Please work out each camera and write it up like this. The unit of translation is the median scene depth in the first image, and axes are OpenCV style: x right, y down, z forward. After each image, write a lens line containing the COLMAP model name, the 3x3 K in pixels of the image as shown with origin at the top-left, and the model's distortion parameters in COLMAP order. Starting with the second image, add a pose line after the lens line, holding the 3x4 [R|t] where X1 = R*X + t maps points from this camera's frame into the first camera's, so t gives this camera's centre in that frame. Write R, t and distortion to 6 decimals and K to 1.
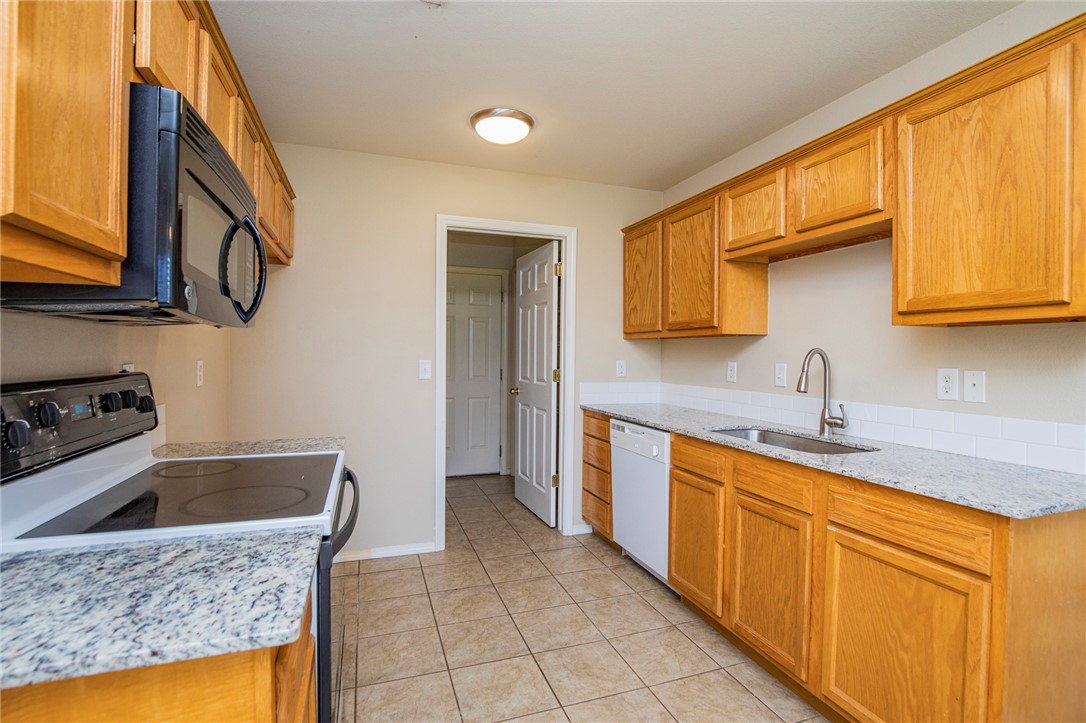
lens RADIAL K [[507.8, 0, 547.3], [0, 507.8, 357.1], [0, 0, 1]] dist [-0.025258, -0.000117]
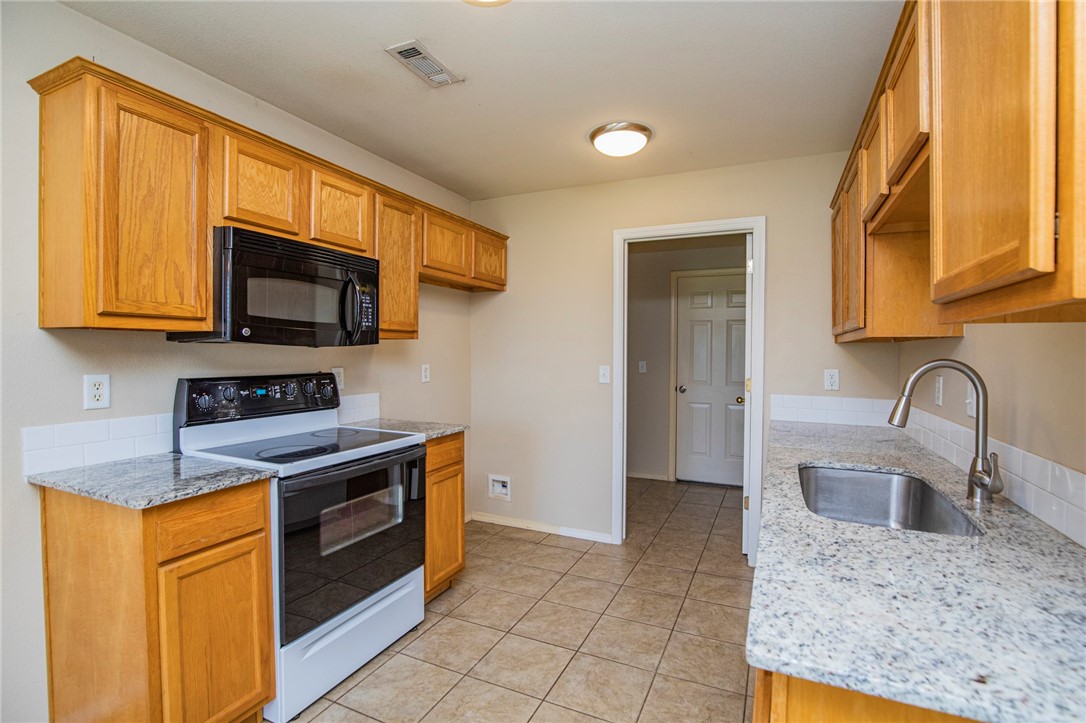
lens RADIAL K [[501.7, 0, 554.8], [0, 501.7, 358.2], [0, 0, 1]] dist [-0.028689, 0.000079]
pose [[0.720317, 0.006395, -0.693616, 0.462786], [-0.004974, 0.999979, 0.004054, -0.015861], [0.693628, 0.000530, 0.720334, 0.161453]]
